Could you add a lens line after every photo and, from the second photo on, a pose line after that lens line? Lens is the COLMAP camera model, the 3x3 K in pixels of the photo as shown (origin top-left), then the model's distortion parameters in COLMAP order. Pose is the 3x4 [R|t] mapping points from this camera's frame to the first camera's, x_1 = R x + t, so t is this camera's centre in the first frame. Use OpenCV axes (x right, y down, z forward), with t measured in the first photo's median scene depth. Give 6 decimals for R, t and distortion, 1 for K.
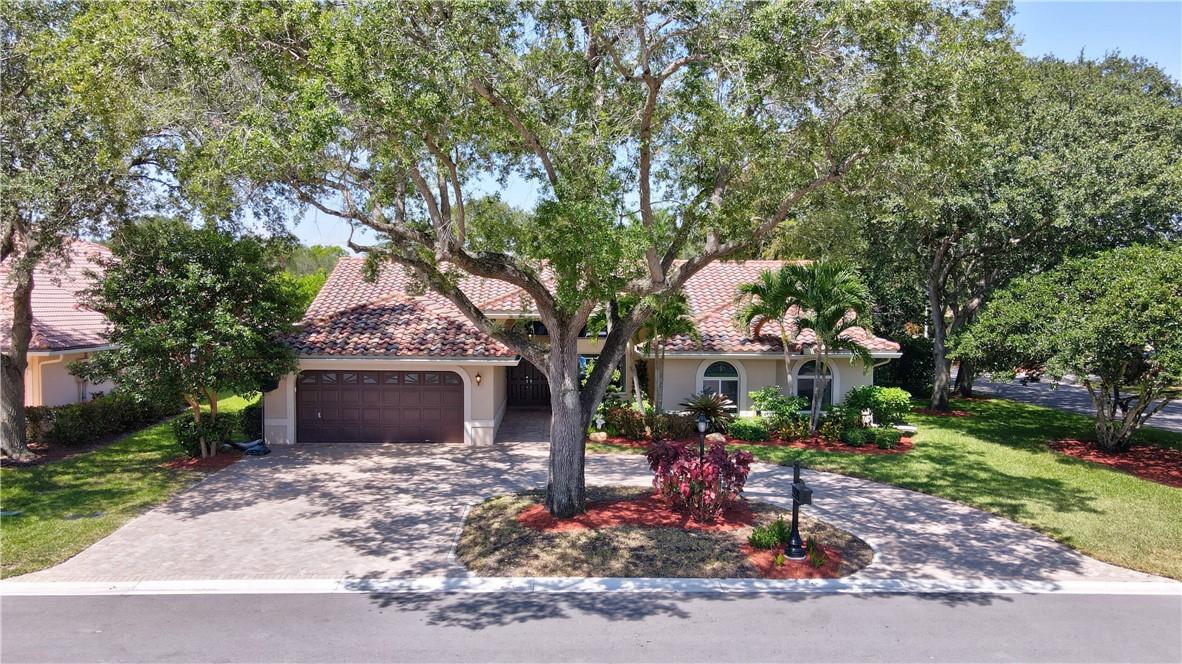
lens RADIAL K [[866.3, 0, 588.9], [0, 866.3, 332.5], [0, 0, 1]] dist [0.007614, 0.017024]
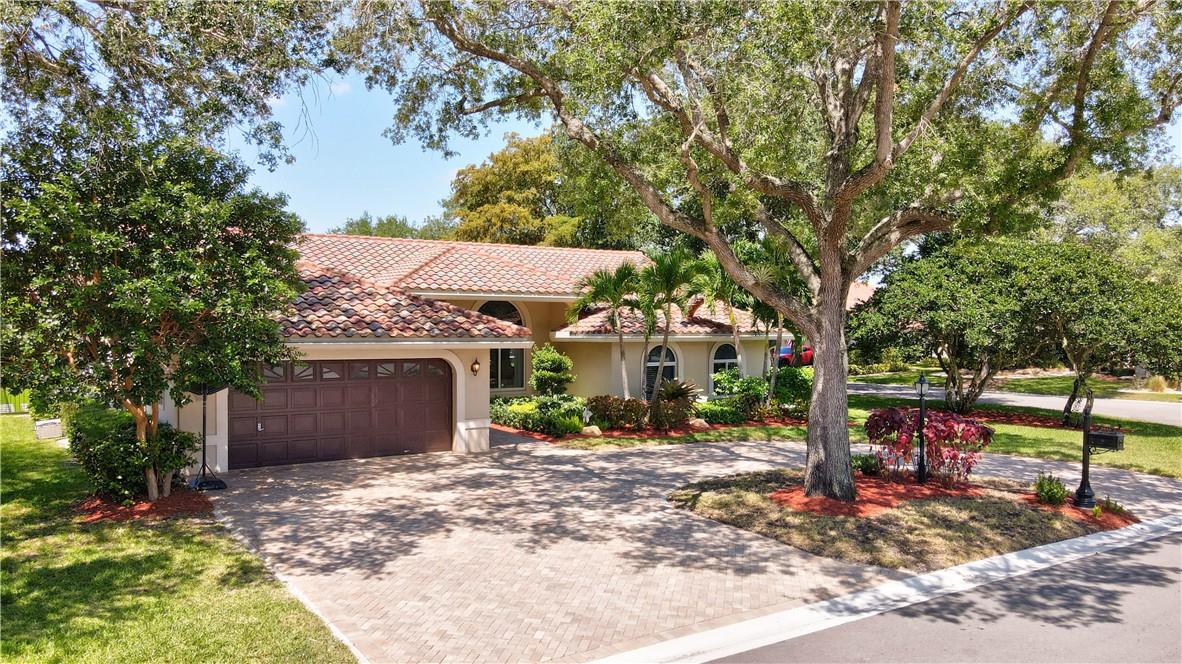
lens RADIAL K [[866.3, 0, 590.4], [0, 866.3, 329.1], [0, 0, 1]] dist [0.007614, 0.017024]
pose [[0.847391, -0.007108, 0.530921, -0.730180], [0.023027, 0.999462, -0.023372, 0.063946], [-0.530469, 0.032031, 0.847099, 0.438136]]
